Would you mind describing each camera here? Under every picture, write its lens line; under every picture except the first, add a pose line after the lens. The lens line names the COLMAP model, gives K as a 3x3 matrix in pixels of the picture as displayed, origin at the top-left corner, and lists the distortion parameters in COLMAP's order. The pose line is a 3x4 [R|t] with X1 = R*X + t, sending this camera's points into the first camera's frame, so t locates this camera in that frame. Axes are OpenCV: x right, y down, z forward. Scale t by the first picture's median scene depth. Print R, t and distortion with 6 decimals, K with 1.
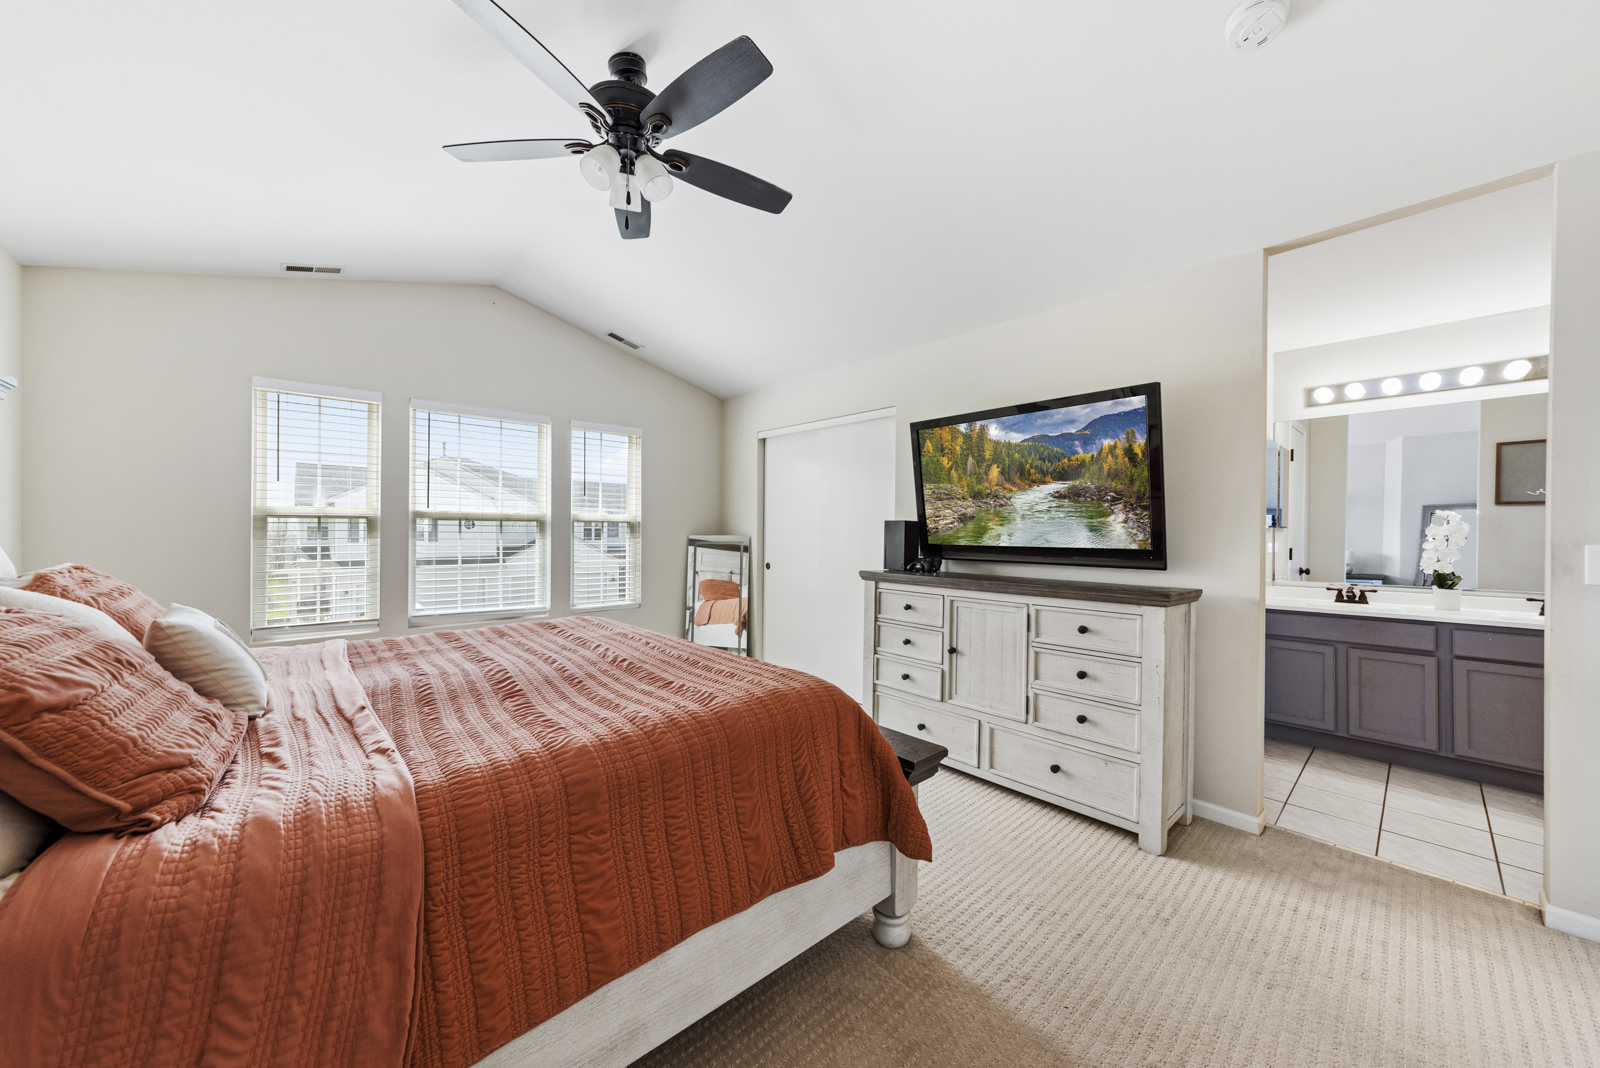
lens RADIAL K [[567.9, 0, 801.5], [0, 567.9, 532.3], [0, 0, 1]] dist [0.002180, 0.000311]
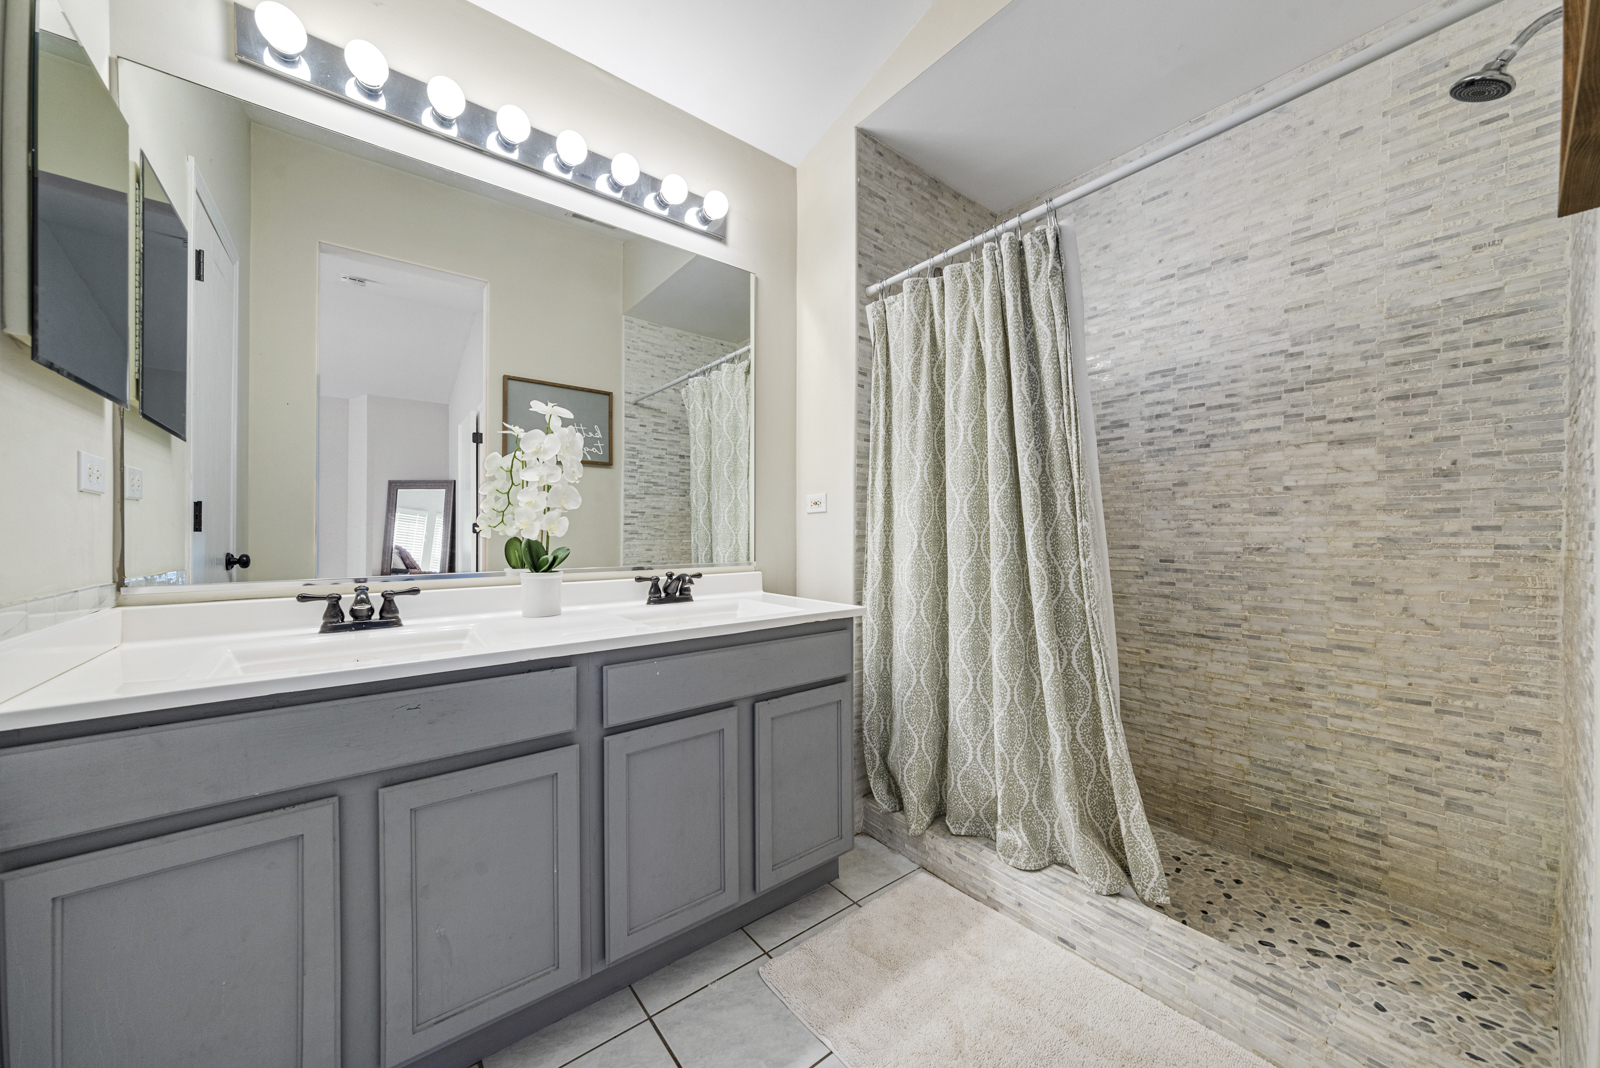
lens RADIAL K [[567.9, 0, 801.5], [0, 567.9, 532.3], [0, 0, 1]] dist [0.002180, 0.000311]
pose [[0.074627, -0.006787, 0.997188, 0.627417], [0.005578, 0.999964, 0.006388, 0.060808], [-0.997196, 0.005085, 0.074662, 0.697851]]
